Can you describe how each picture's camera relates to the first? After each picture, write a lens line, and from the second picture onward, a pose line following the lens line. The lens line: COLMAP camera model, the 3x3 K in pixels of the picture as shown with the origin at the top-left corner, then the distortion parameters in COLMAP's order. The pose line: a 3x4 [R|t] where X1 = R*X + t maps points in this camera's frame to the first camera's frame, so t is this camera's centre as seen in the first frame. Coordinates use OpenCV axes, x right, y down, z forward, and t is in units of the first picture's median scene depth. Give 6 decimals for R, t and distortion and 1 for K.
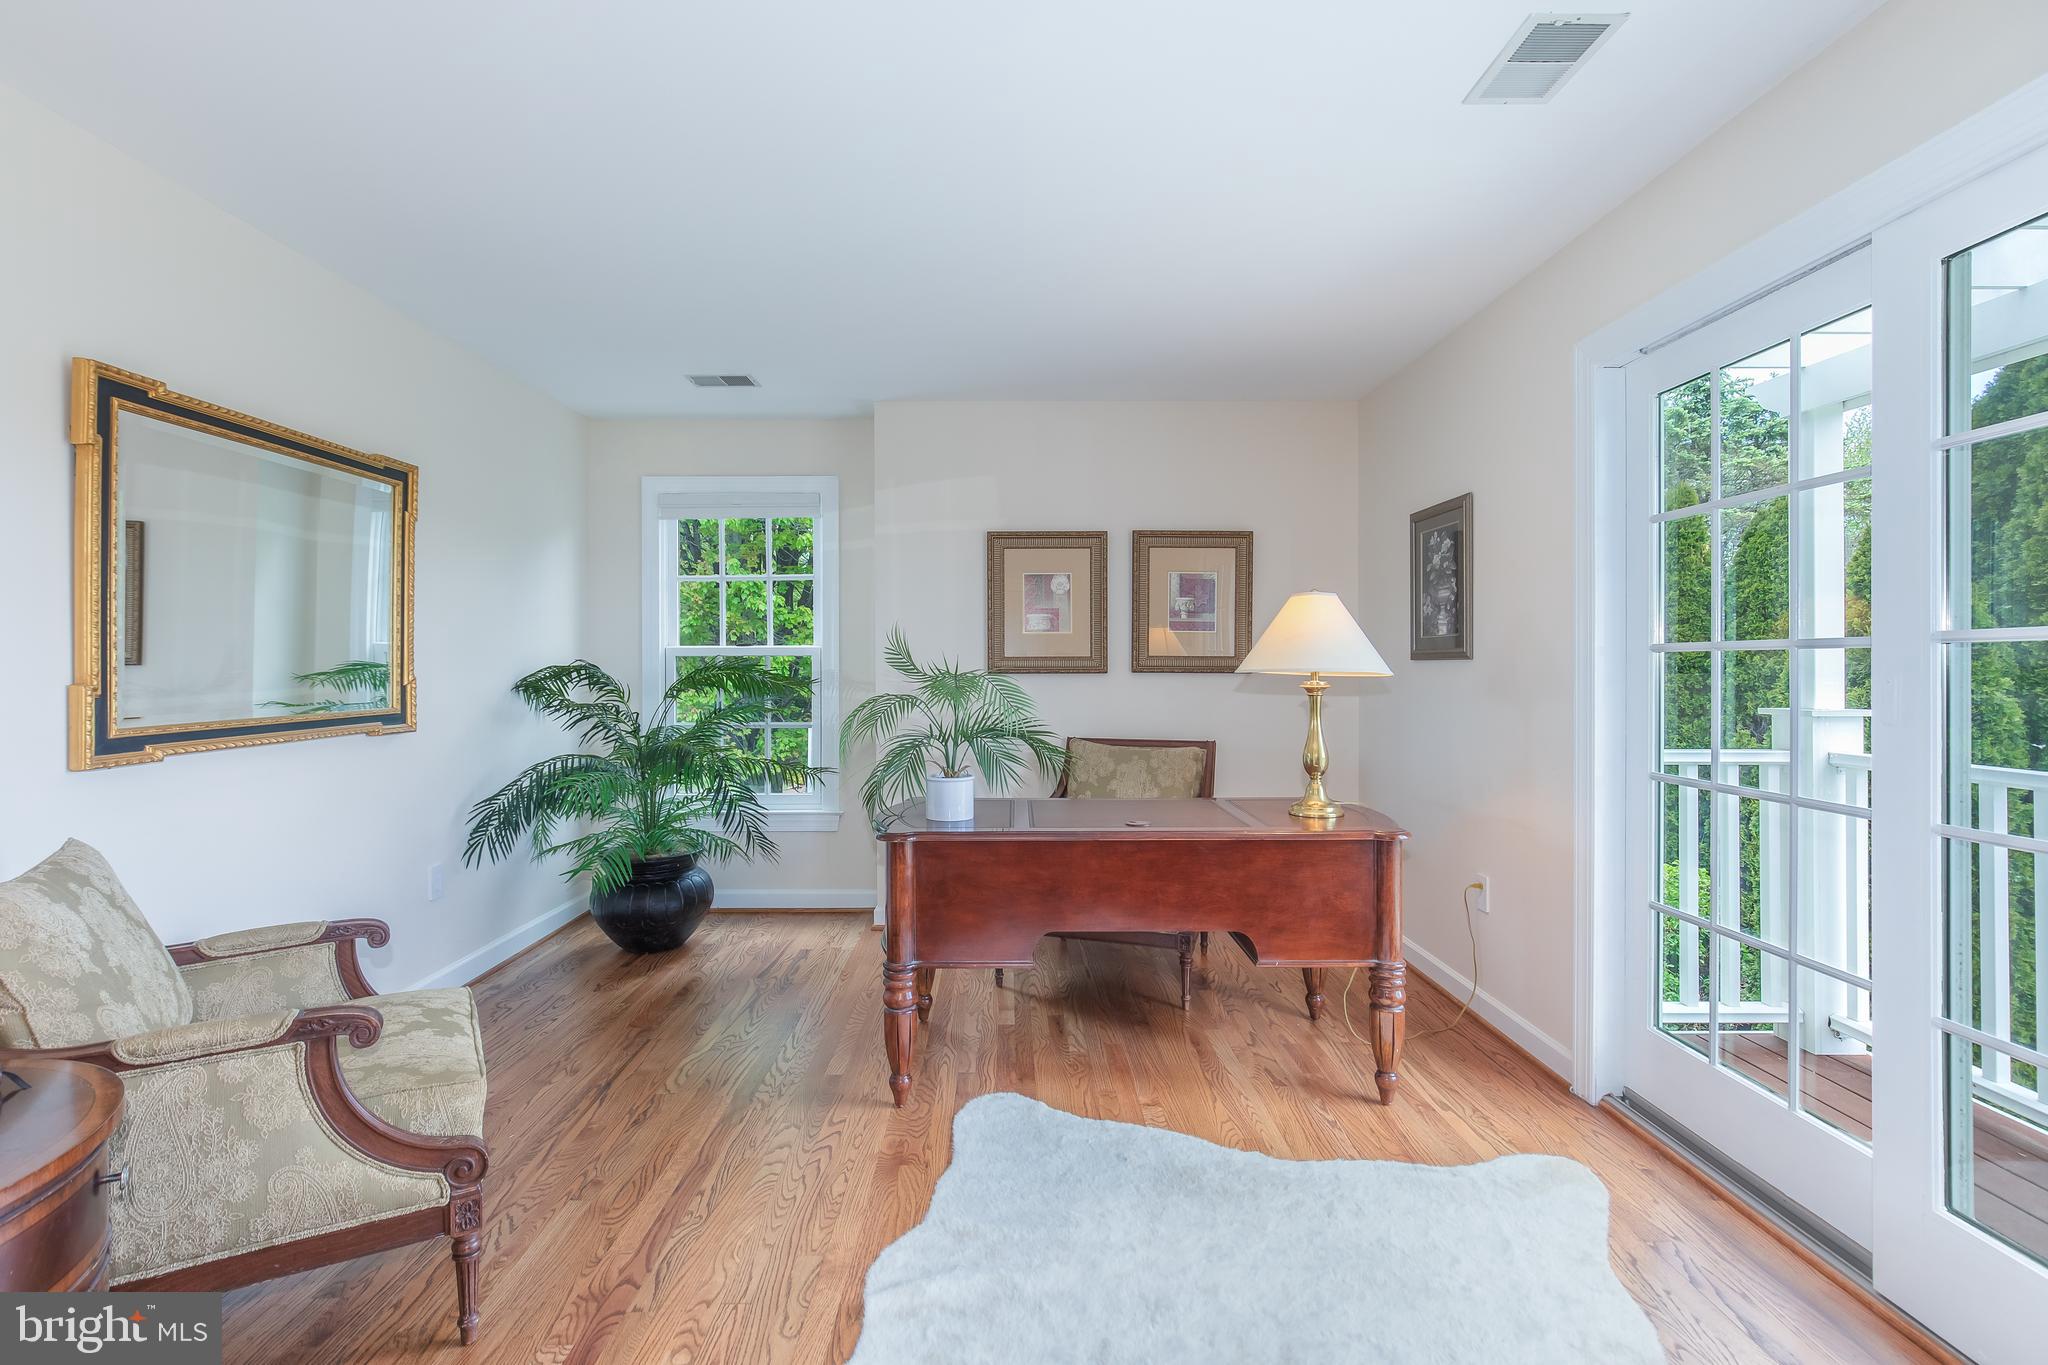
lens RADIAL K [[962.8, 0, 1024.0], [0, 962.8, 682.5], [0, 0, 1]] dist [-0.004996, 0.005360]
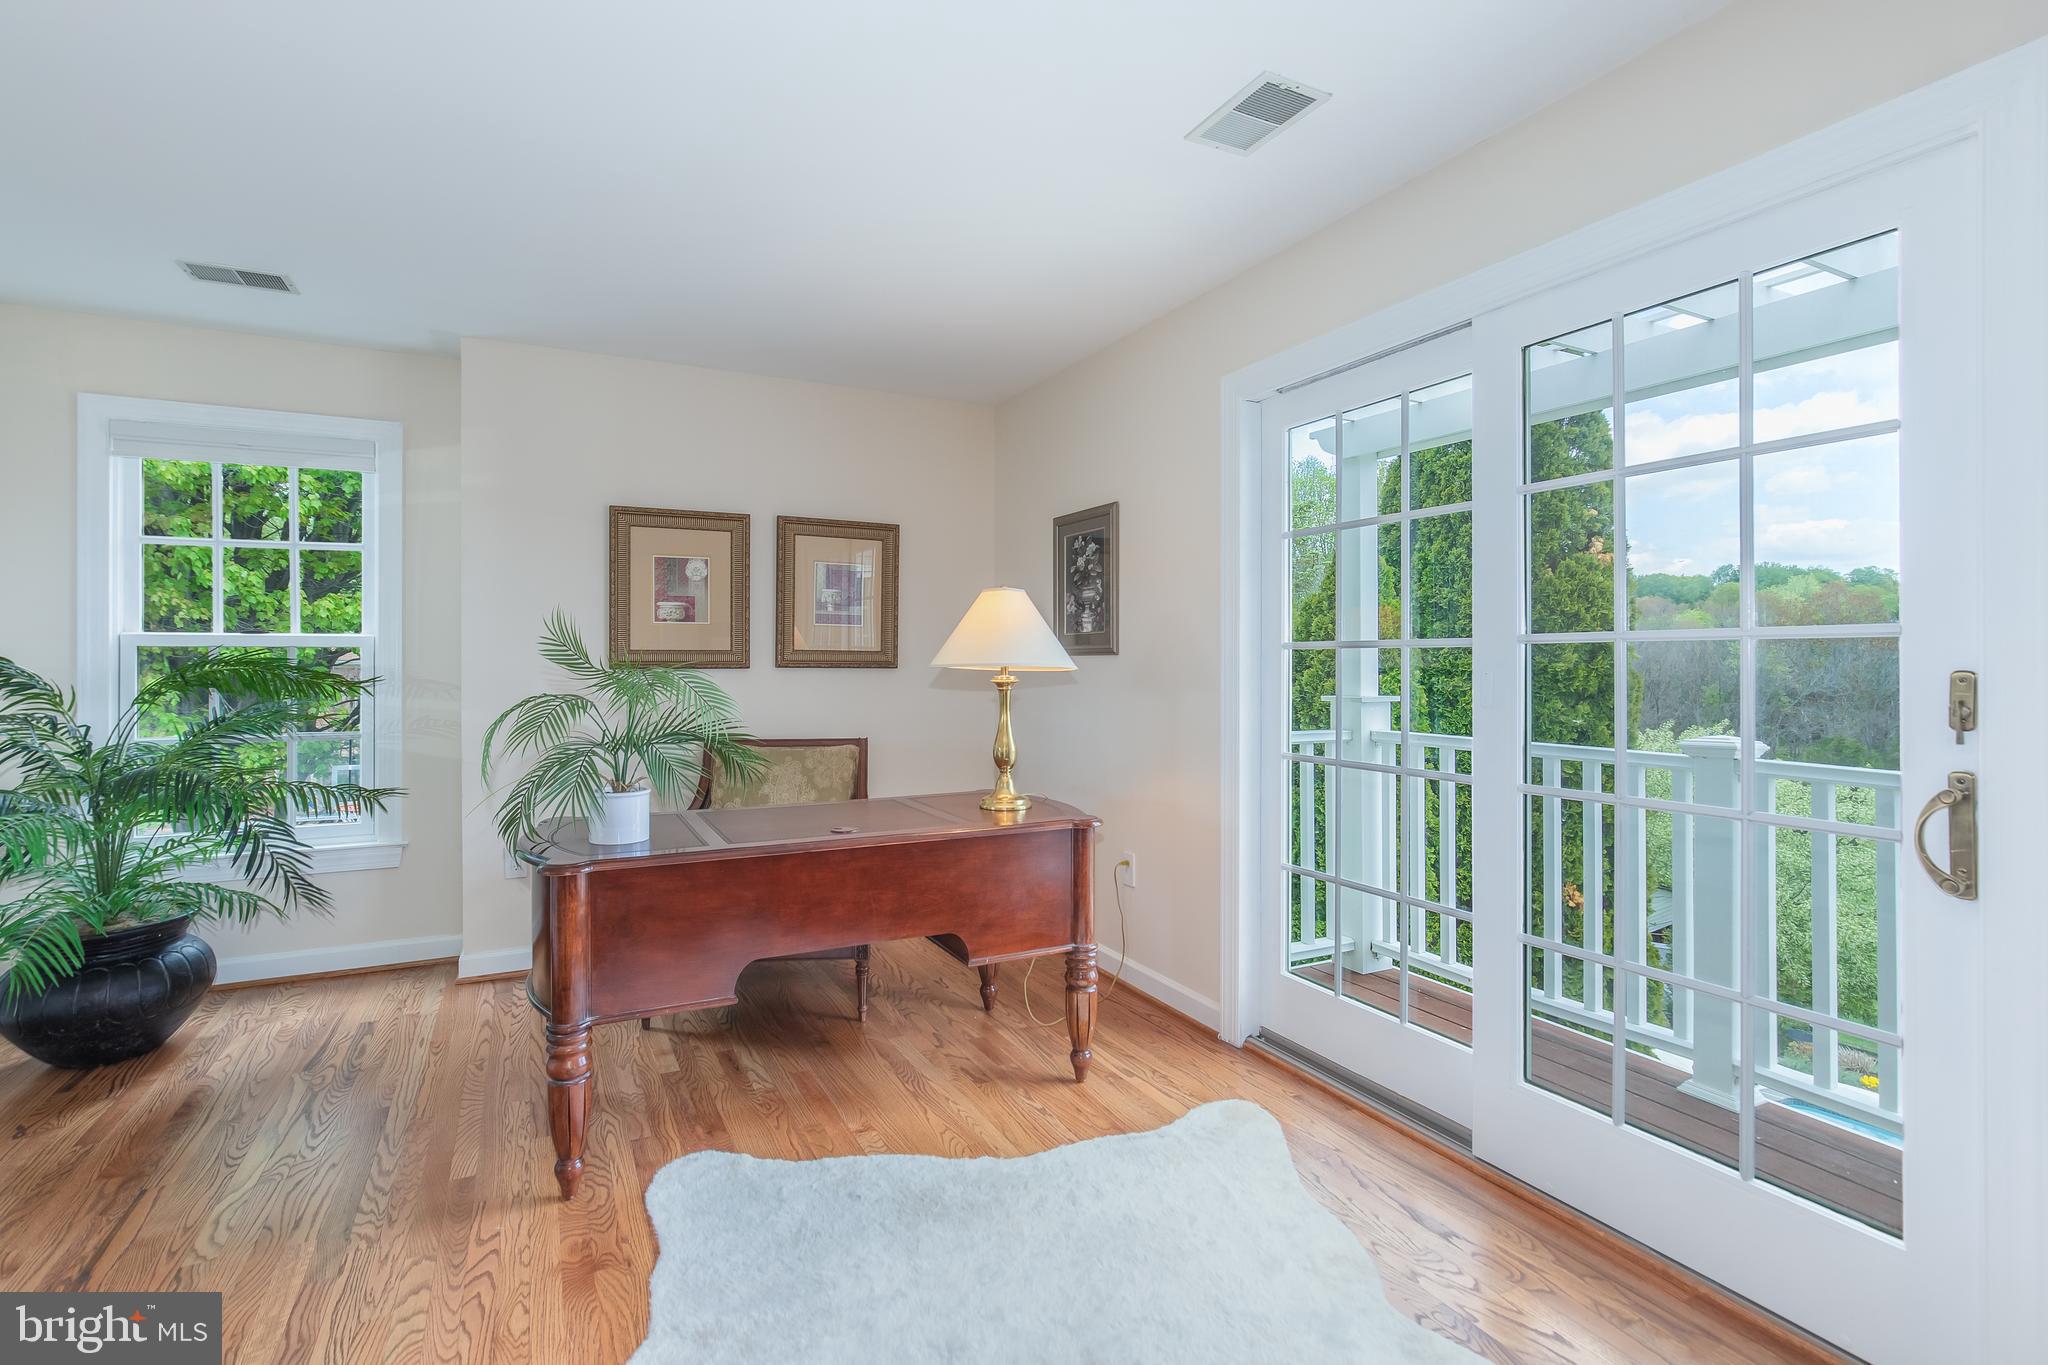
lens RADIAL K [[964.1, 0, 1024.3], [0, 964.1, 671.4], [0, 0, 1]] dist [-0.006258, 0.005499]
pose [[0.896136, -0.003171, 0.443769, -0.130817], [0.006003, 0.999970, -0.004977, -0.000850], [-0.443740, 0.007124, 0.896127, 0.083517]]
